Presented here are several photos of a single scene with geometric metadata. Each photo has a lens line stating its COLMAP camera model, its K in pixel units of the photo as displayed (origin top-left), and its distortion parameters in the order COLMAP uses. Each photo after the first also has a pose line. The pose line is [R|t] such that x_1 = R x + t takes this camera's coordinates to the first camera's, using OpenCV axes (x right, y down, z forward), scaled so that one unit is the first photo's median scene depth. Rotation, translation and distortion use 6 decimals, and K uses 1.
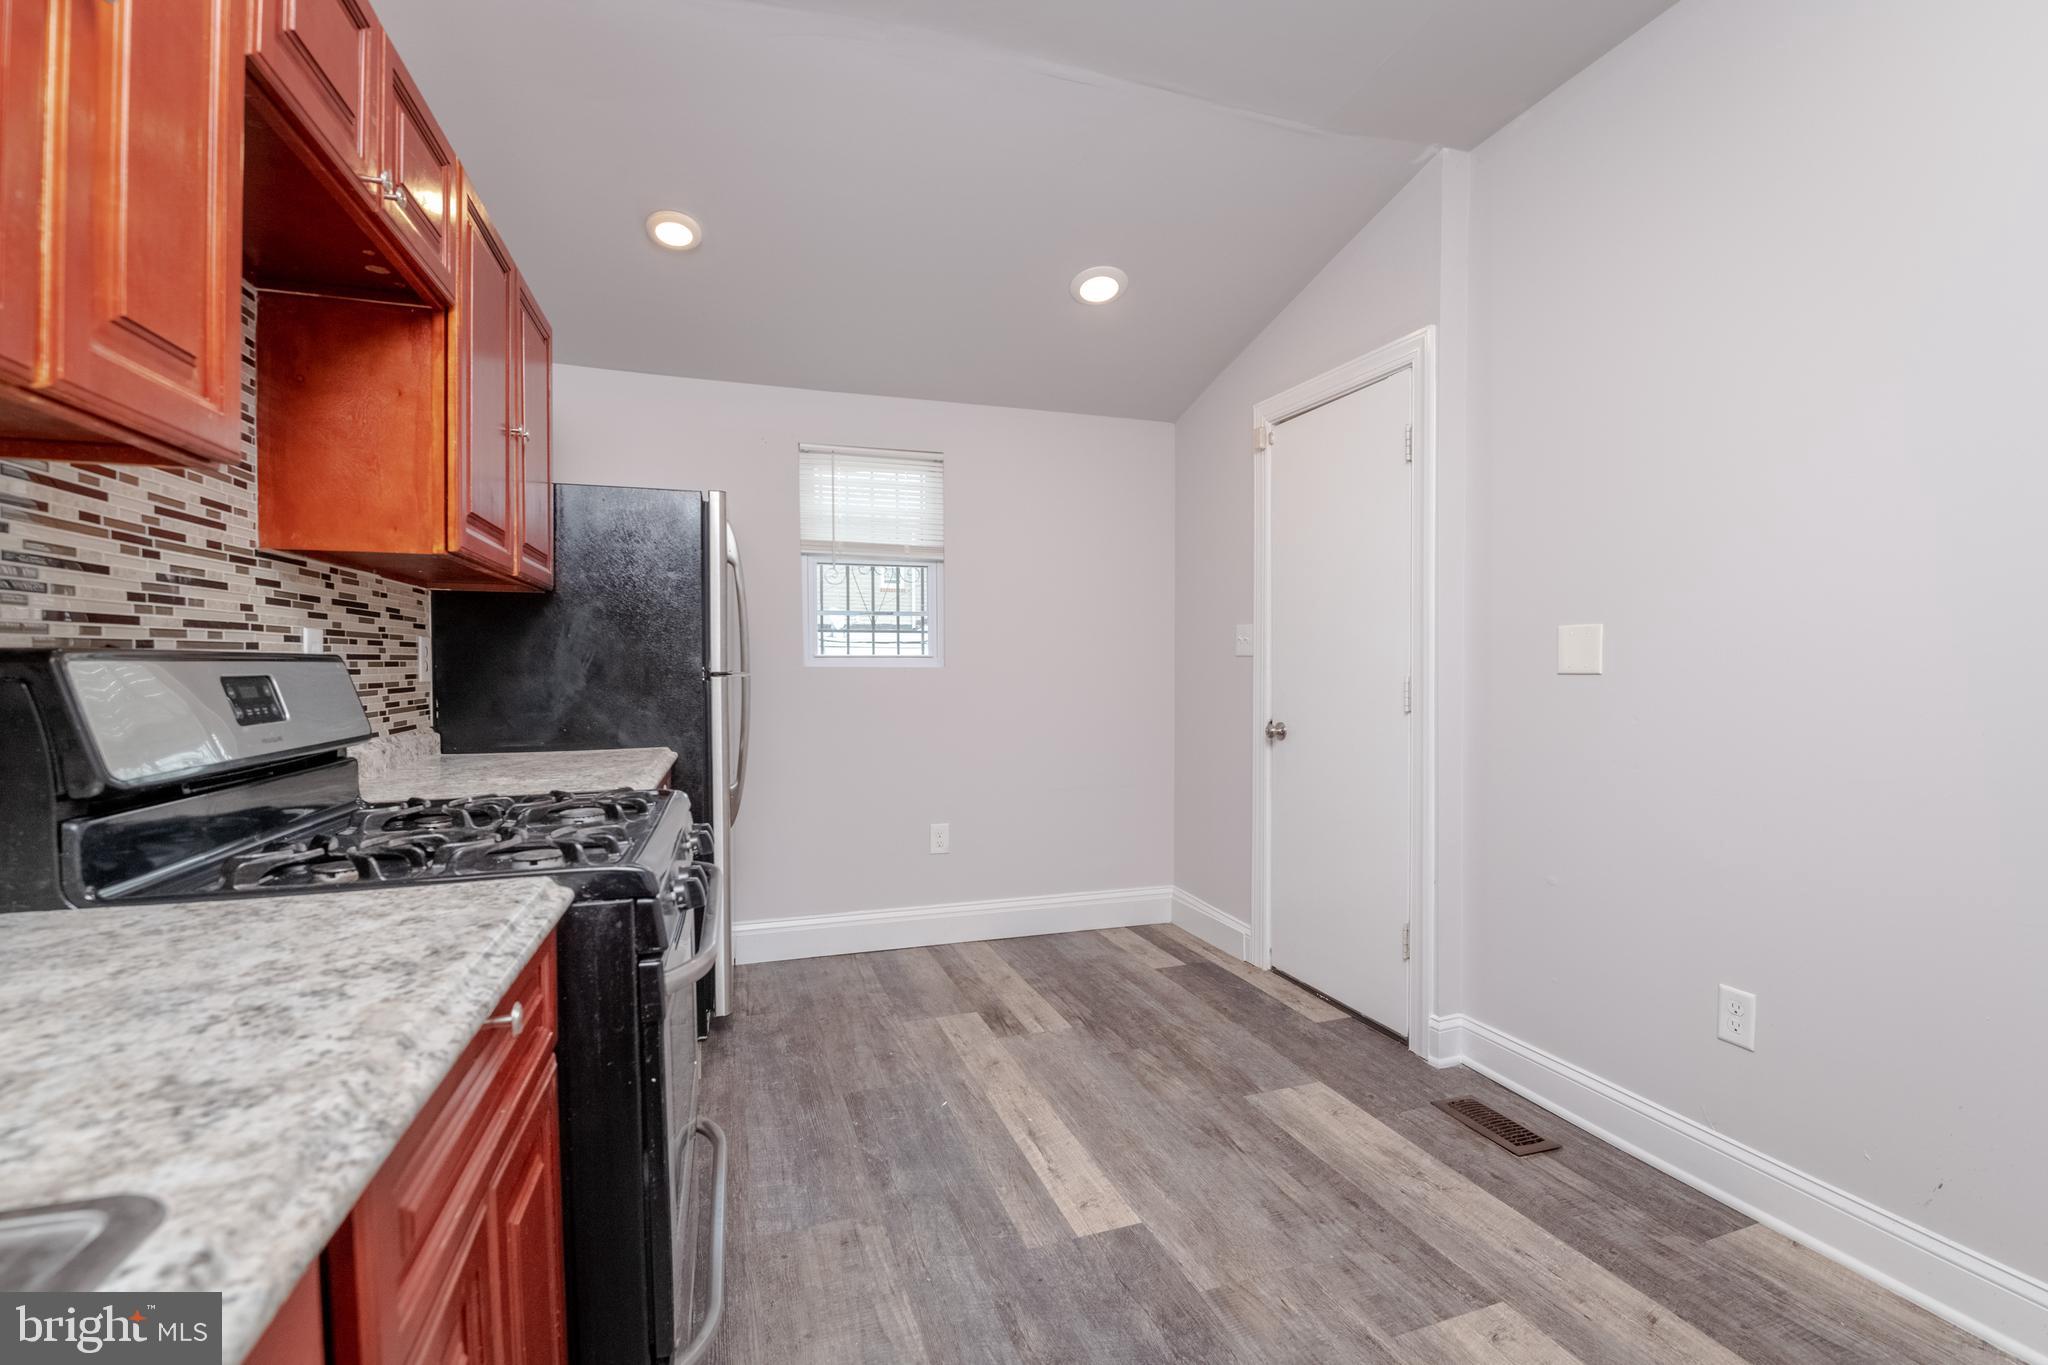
lens RADIAL K [[908.4, 0, 1056.1], [0, 908.4, 687.9], [0, 0, 1]] dist [0.014727, -0.015068]
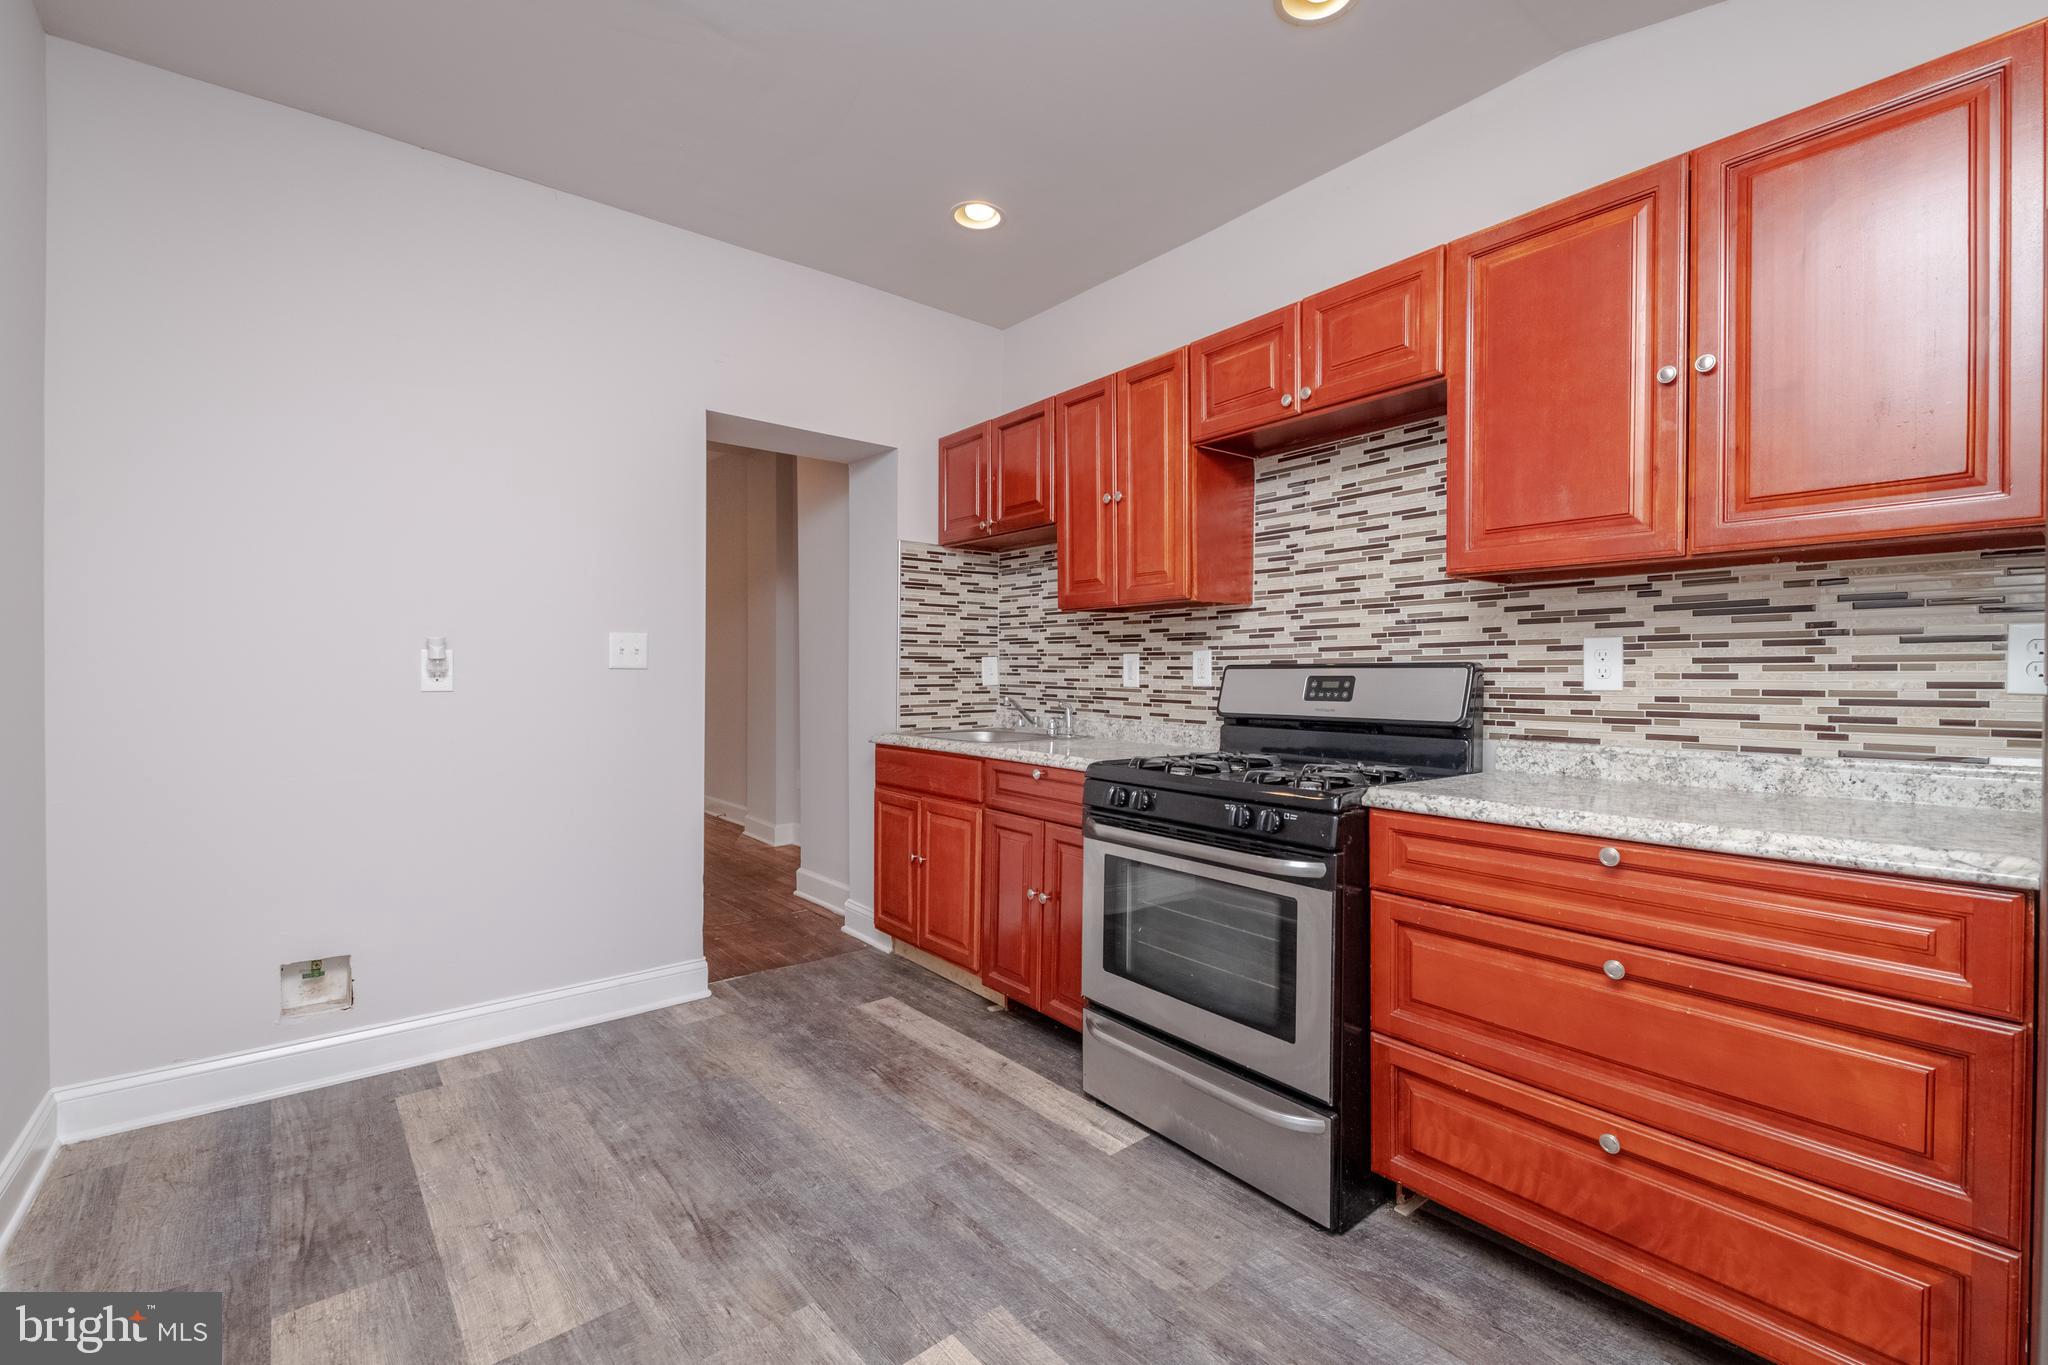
lens RADIAL K [[866.8, 0, 1027.7], [0, 866.8, 680.2], [0, 0, 1]] dist [0.020396, -0.012299]
pose [[-0.943761, 0.003945, -0.330606, 0.170849], [-0.007060, 0.999460, 0.032078, -0.031268], [0.330554, 0.032607, -0.943224, 1.349146]]
